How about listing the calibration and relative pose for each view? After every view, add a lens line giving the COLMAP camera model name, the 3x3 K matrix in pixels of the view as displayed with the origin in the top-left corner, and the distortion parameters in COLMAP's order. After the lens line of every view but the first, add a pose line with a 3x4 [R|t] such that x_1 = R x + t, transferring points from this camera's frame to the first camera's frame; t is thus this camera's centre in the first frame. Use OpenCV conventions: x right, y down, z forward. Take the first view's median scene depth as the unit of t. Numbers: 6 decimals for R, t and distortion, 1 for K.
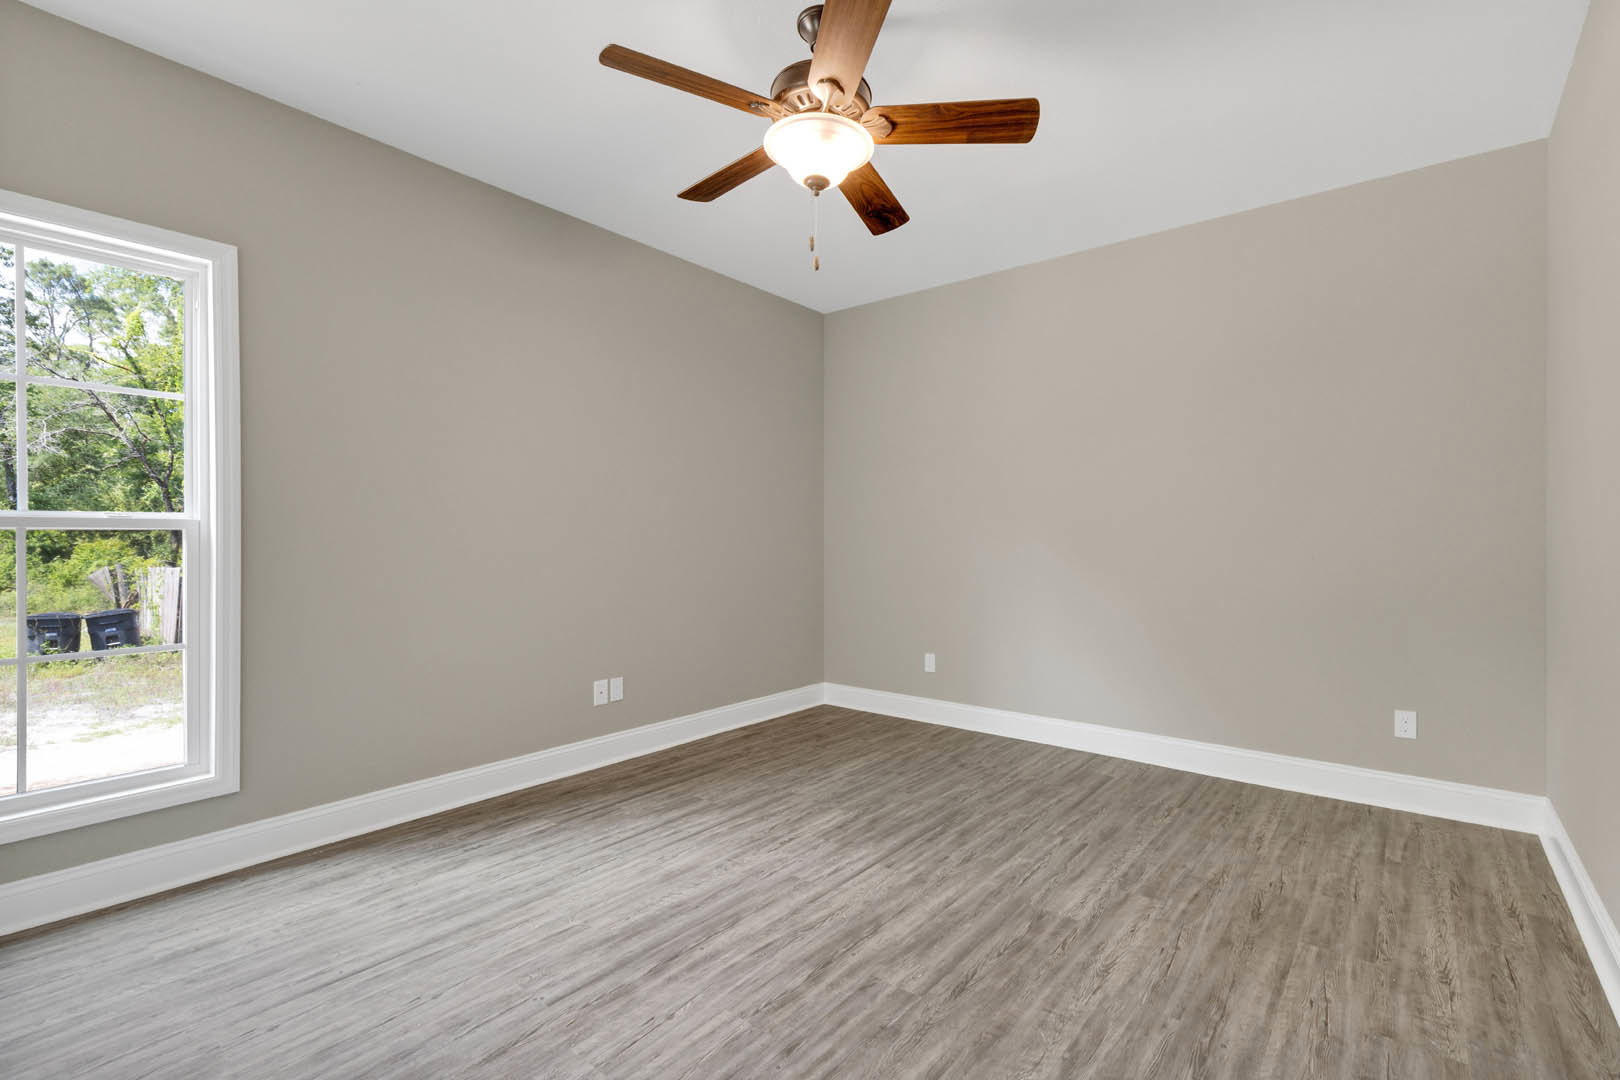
lens RADIAL K [[746.4, 0, 811.3], [0, 746.4, 542.8], [0, 0, 1]] dist [0.002848, 0.000282]
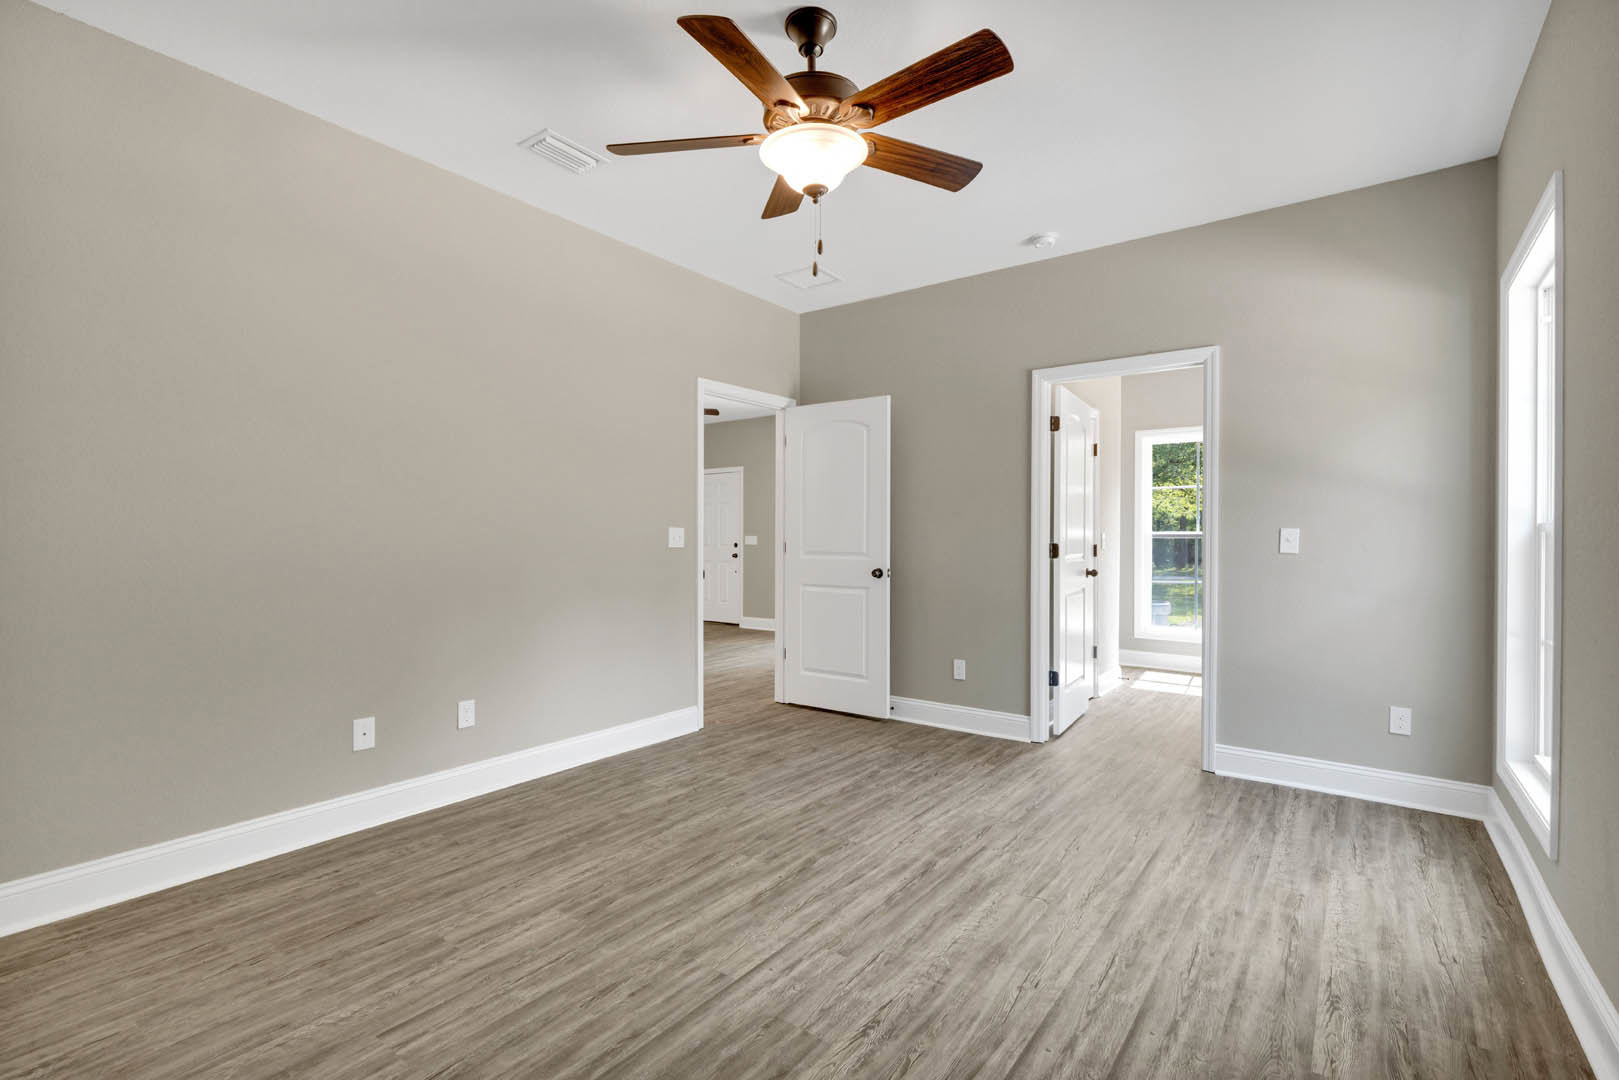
lens RADIAL K [[746.0, 0, 811.0], [0, 746.0, 534.9], [0, 0, 1]] dist [0.002848, 0.000282]
pose [[-0.999066, -0.001799, -0.043181, 0.054059], [-0.001618, 0.999990, -0.004233, -0.004940], [0.043189, -0.004159, -0.999058, 2.013261]]
